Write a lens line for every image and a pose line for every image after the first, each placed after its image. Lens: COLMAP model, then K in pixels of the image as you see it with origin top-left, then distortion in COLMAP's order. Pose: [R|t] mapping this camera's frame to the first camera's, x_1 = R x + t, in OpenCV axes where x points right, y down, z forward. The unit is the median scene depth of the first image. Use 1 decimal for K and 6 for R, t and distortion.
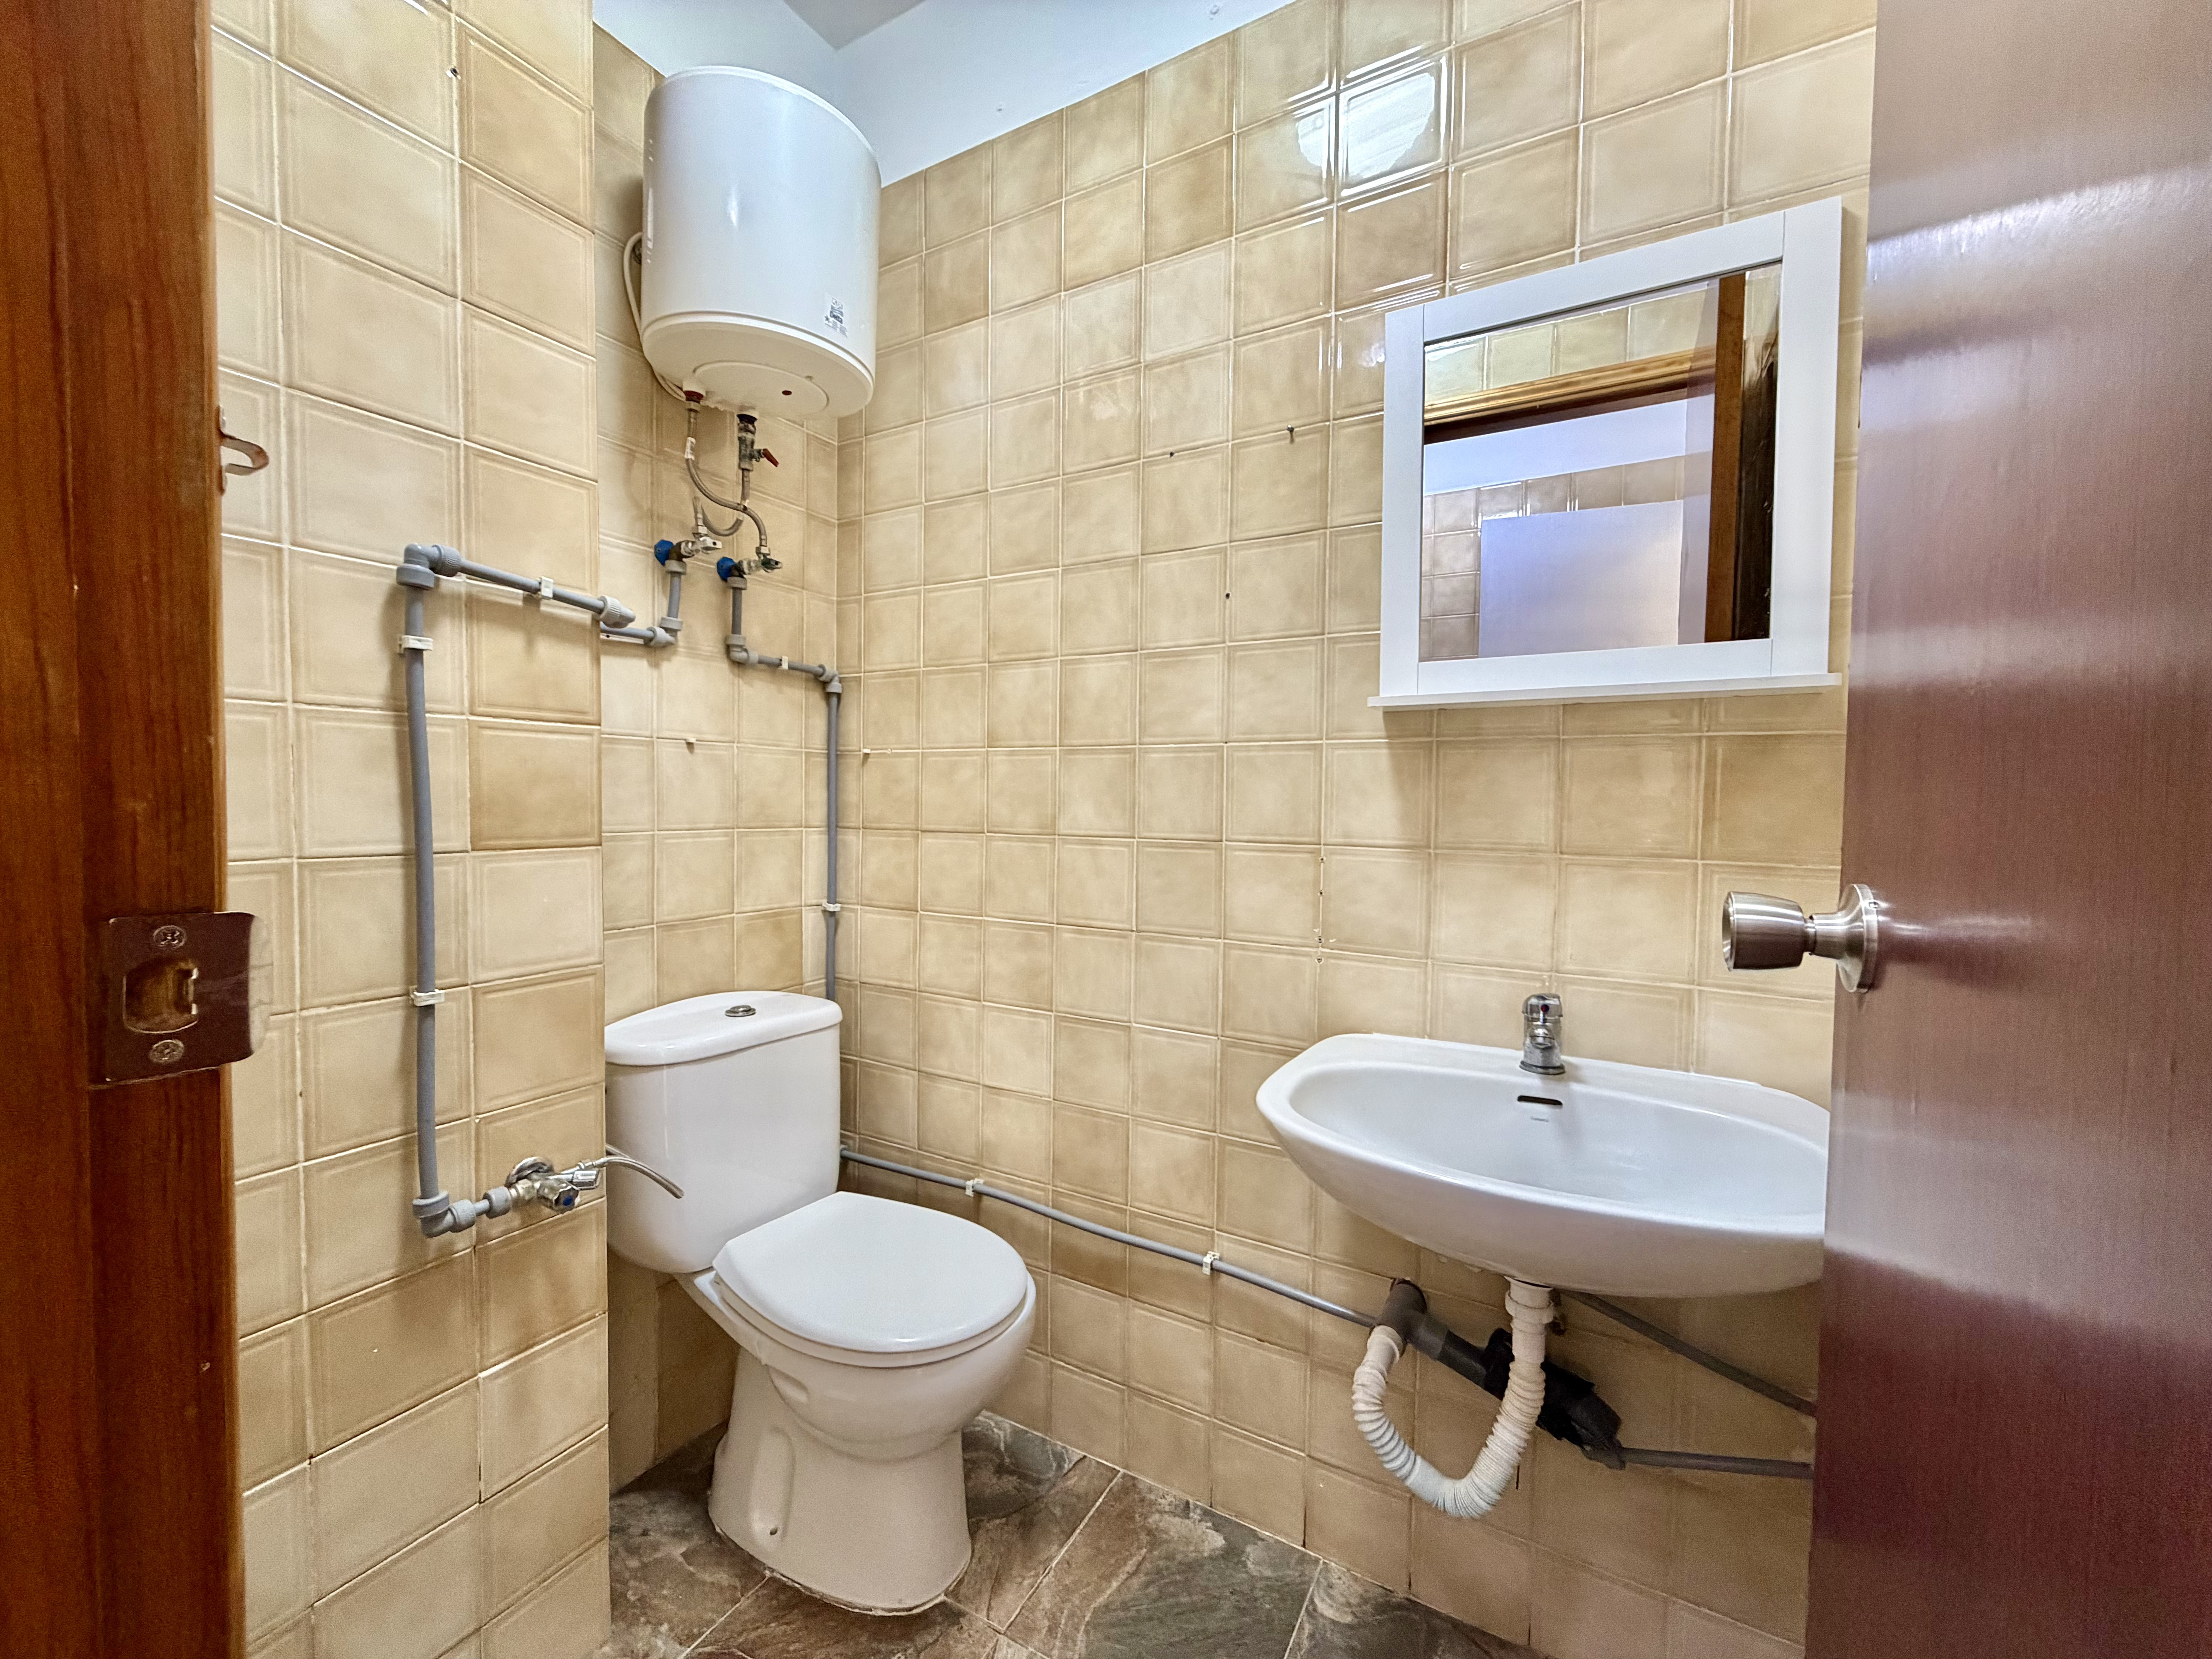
lens RADIAL K [[885.6, 0, 1100.5], [0, 885.6, 830.7], [0, 0, 1]] dist [0.000192, 0.000241]
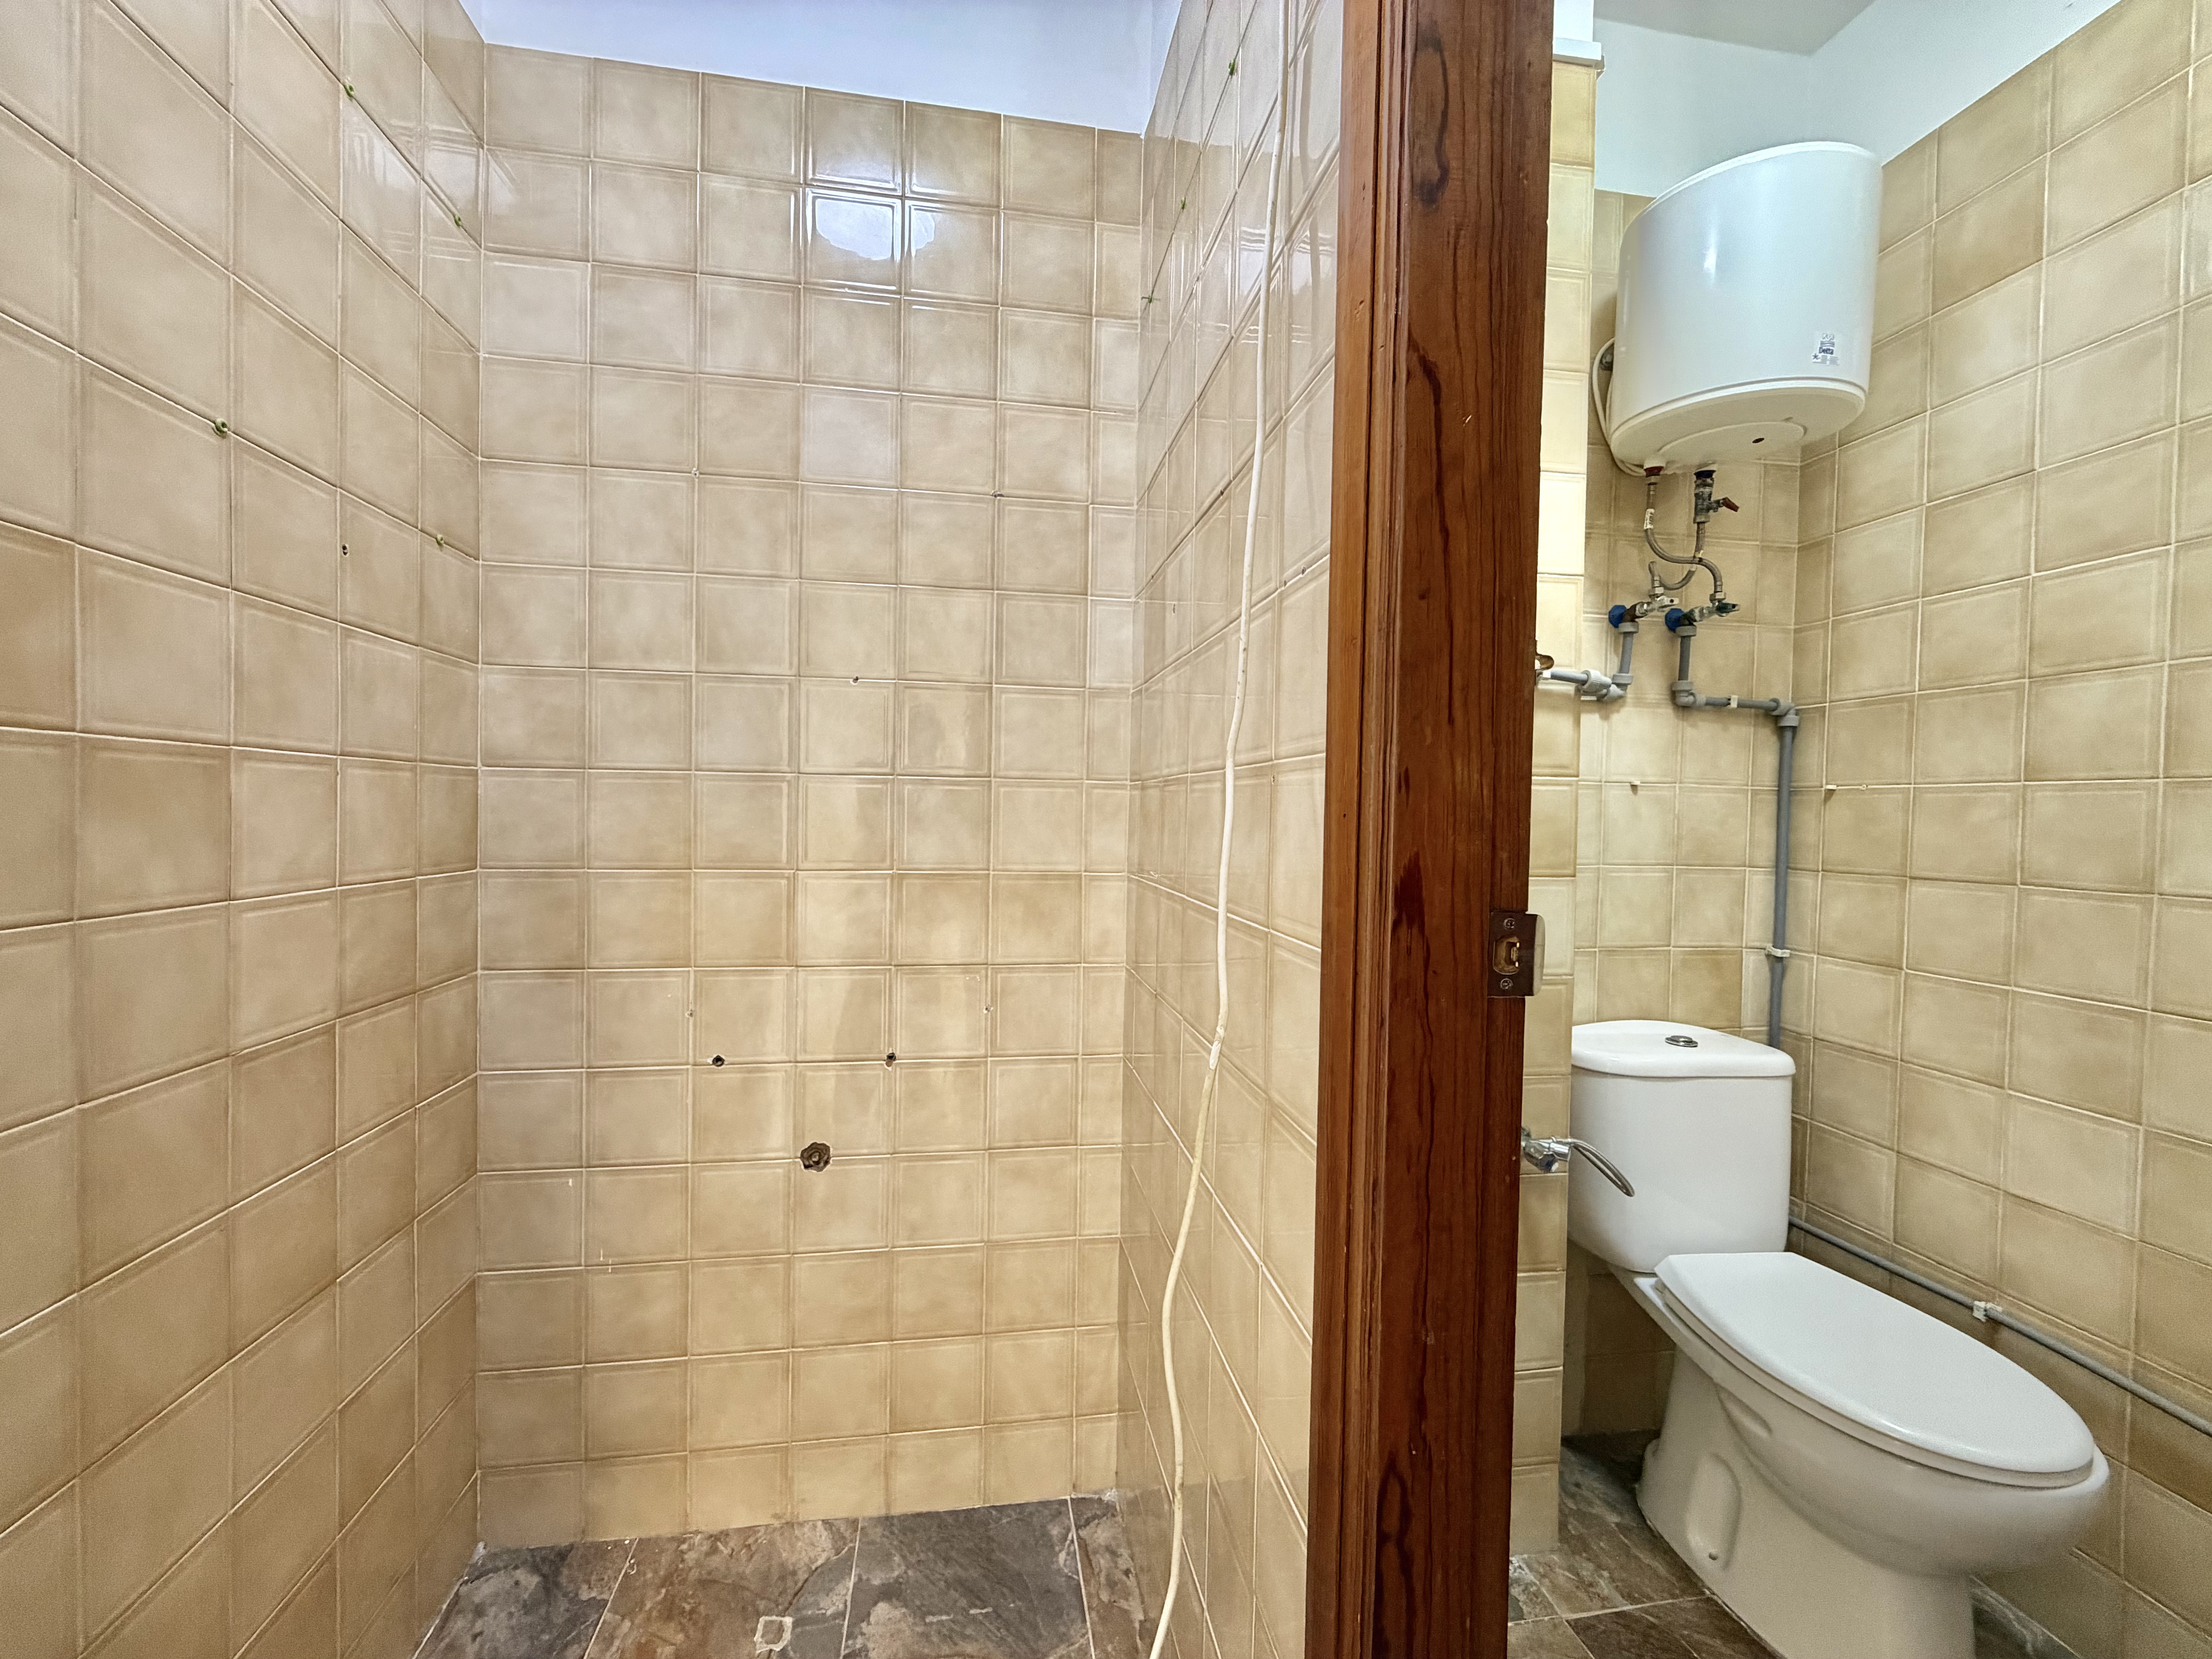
lens RADIAL K [[885.6, 0, 1100.5], [0, 885.6, 830.7], [0, 0, 1]] dist [0.000192, 0.000241]
pose [[0.627840, 0.015511, -0.778188, -0.027211], [-0.038955, 0.999175, -0.011512, -0.005191], [0.777367, 0.037542, 0.627926, -0.193034]]
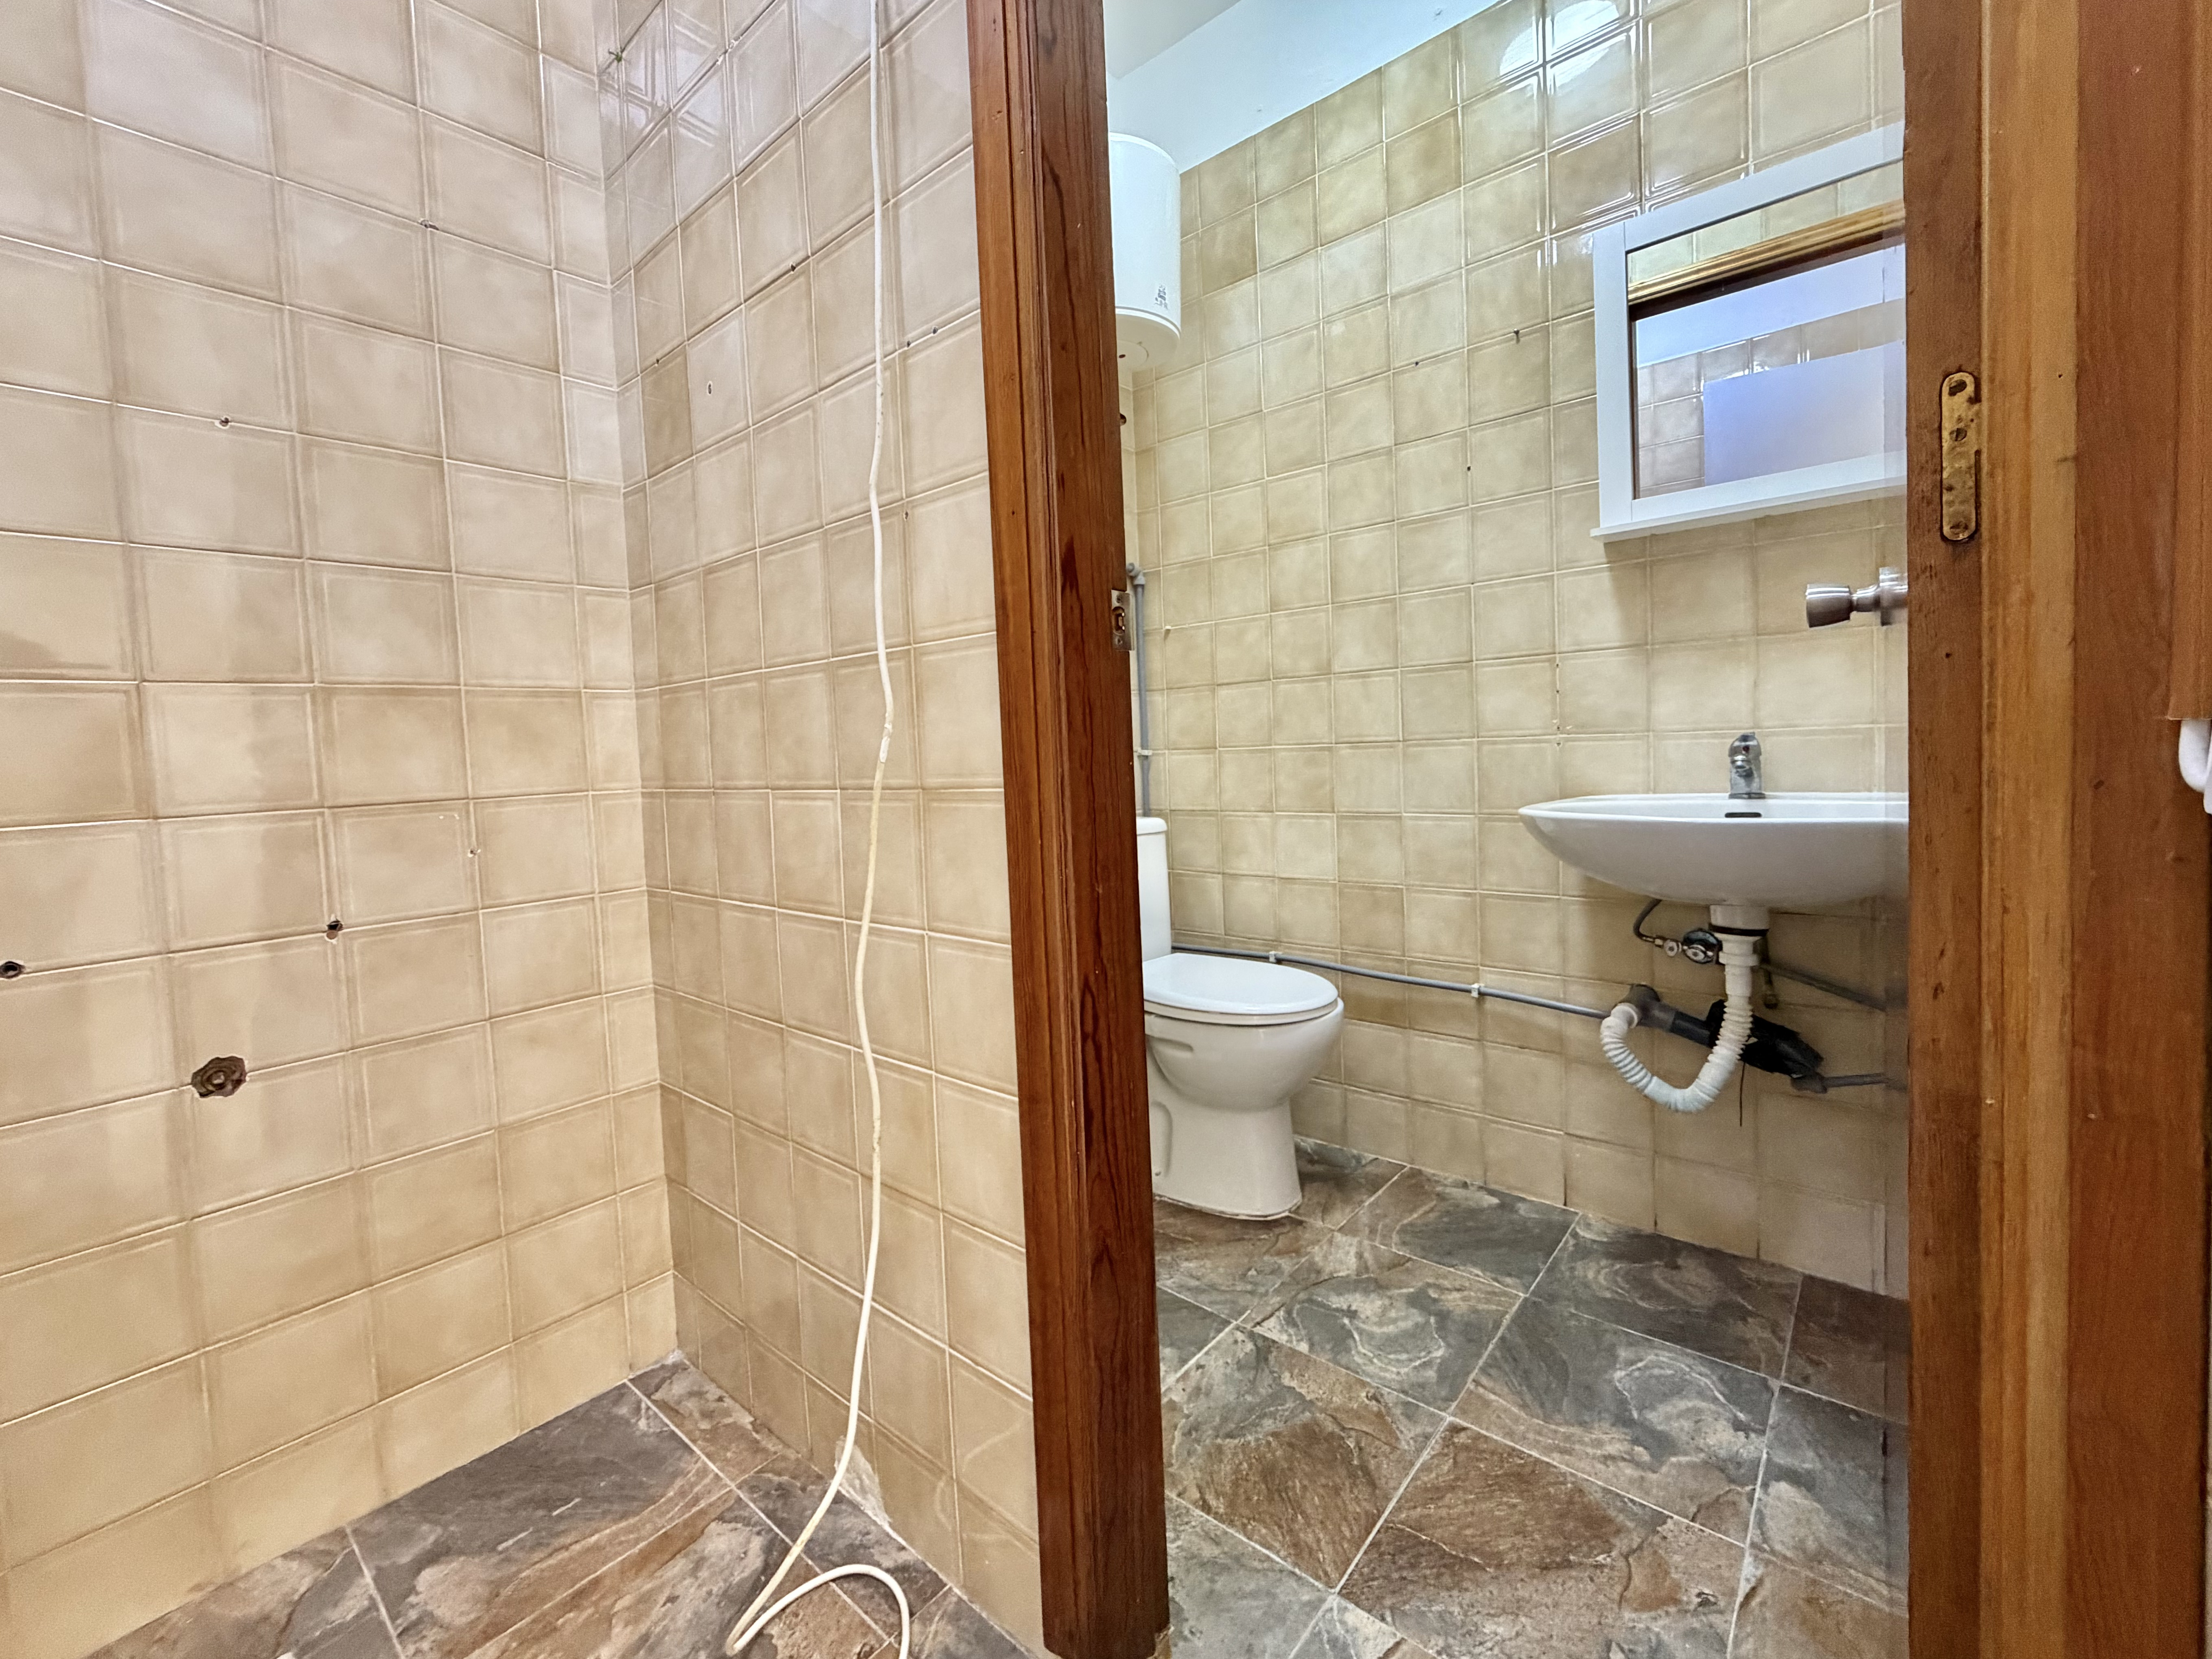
lens RADIAL K [[935.1, 0, 1102.8], [0, 935.1, 792.3], [0, 0, 1]] dist [-0.000248, 0.000424]
pose [[0.980210, -0.045882, -0.192568, -0.124744], [0.048812, 0.998753, 0.010496, 0.148687], [0.191846, -0.019688, 0.981228, -0.401211]]
